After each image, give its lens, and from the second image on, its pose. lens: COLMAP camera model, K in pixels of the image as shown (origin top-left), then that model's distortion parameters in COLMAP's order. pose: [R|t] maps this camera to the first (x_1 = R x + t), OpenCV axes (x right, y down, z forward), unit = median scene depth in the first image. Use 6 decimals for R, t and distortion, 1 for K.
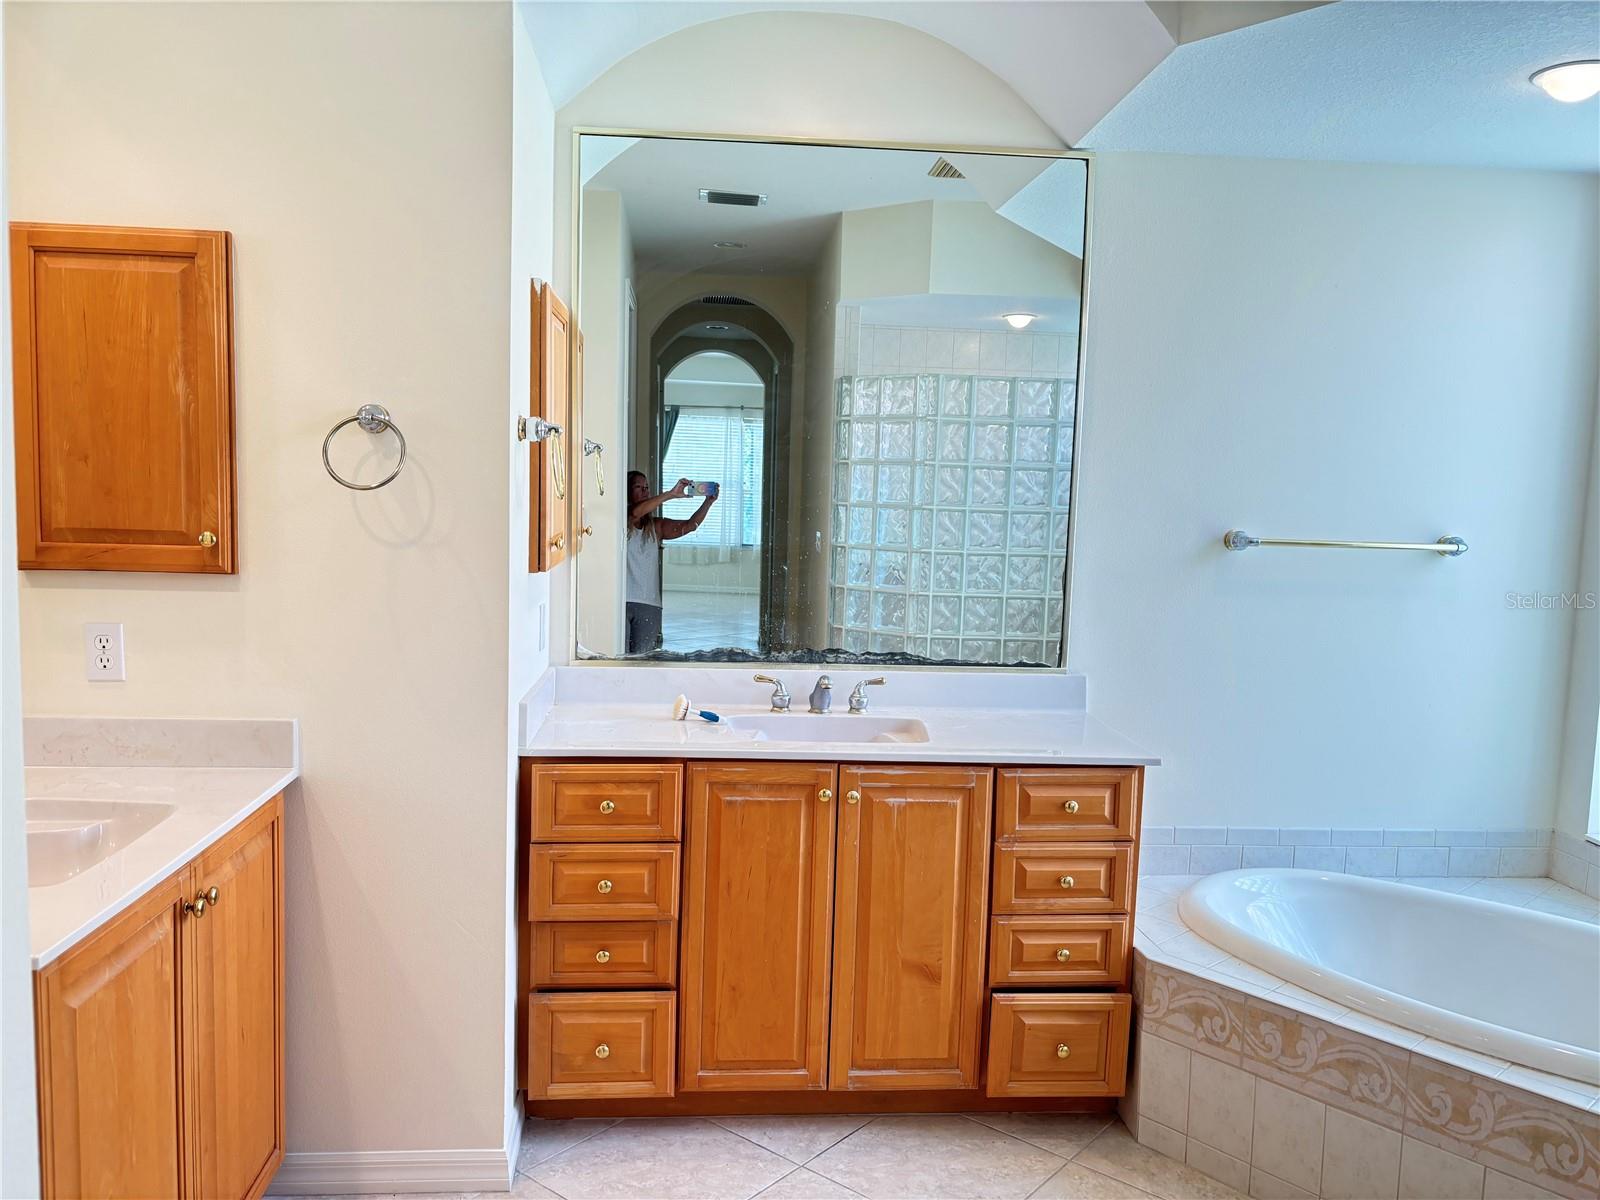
lens RADIAL K [[1205.6, 0, 794.2], [0, 1205.6, 595.1], [0, 0, 1]] dist [0.043238, -0.056170]
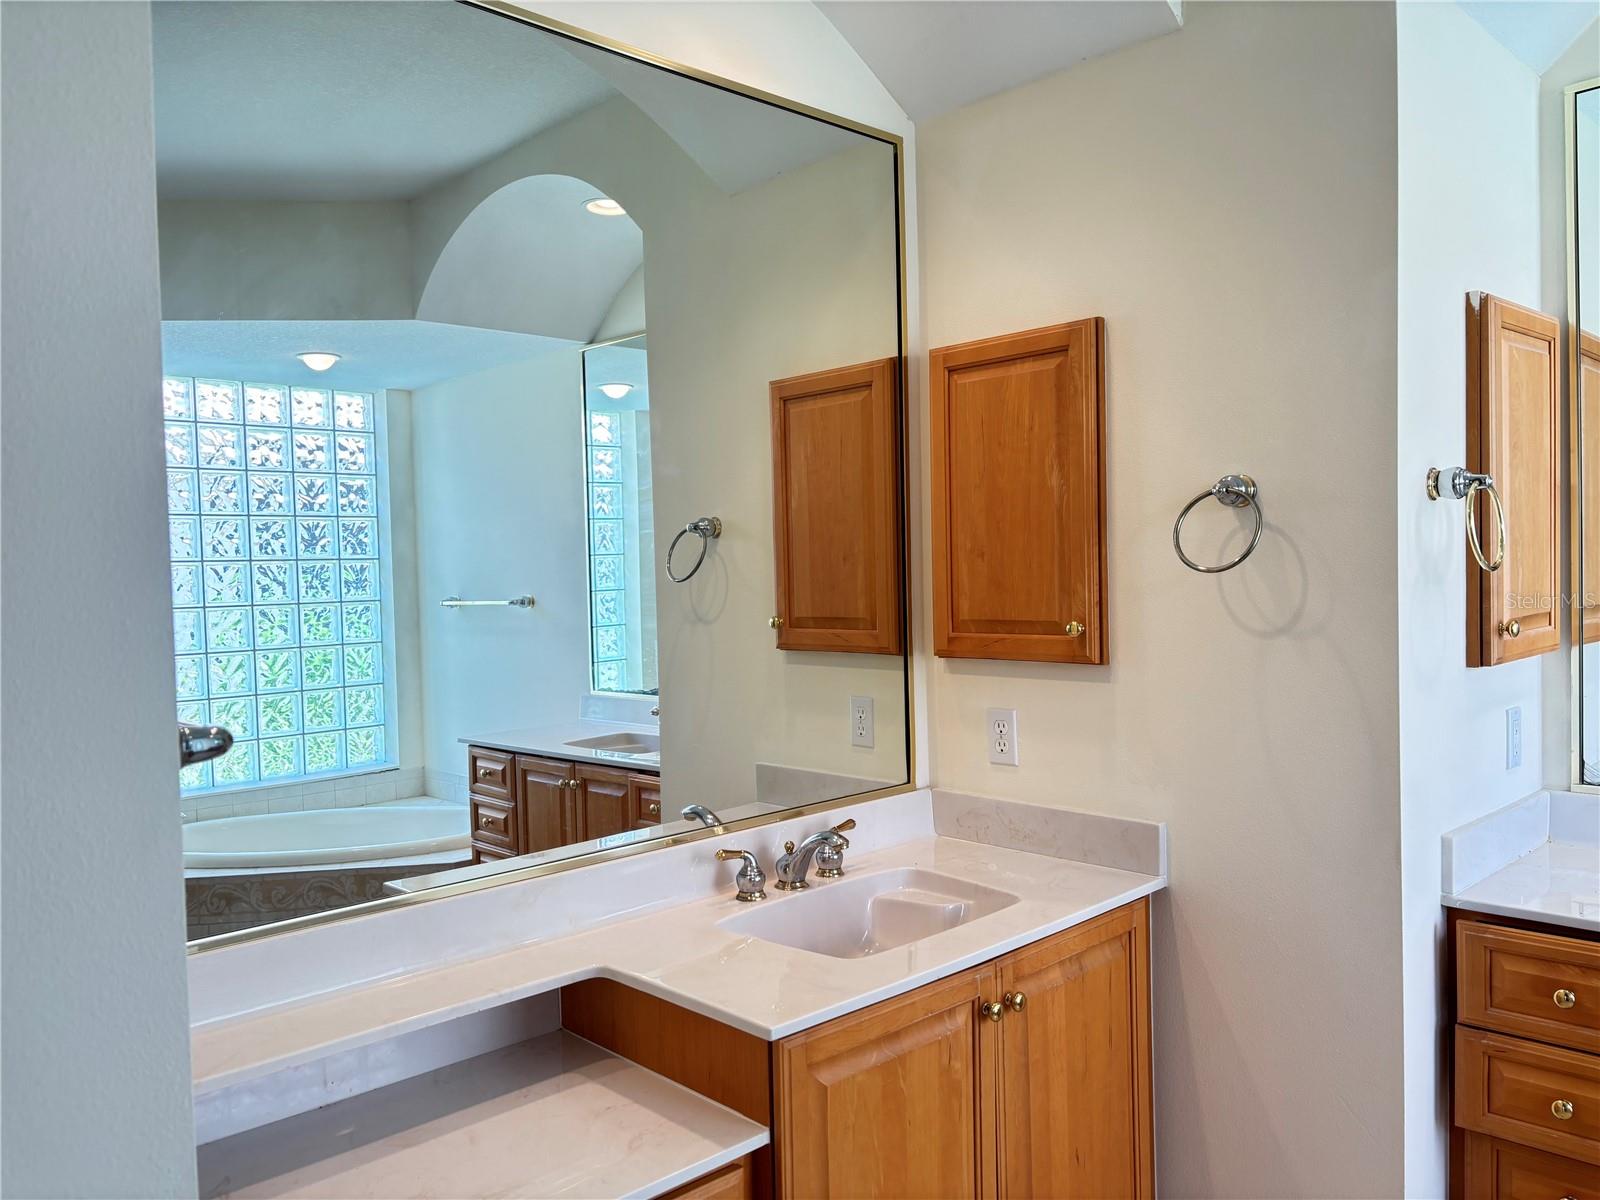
lens RADIAL K [[1205.6, 0, 789.3], [0, 1205.6, 601.2], [0, 0, 1]] dist [0.043238, -0.056170]
pose [[0.622653, -0.023709, -0.782139, 0.141804], [-0.021925, 0.998620, -0.047726, -0.016725], [0.782191, 0.046865, 0.621274, 0.205258]]
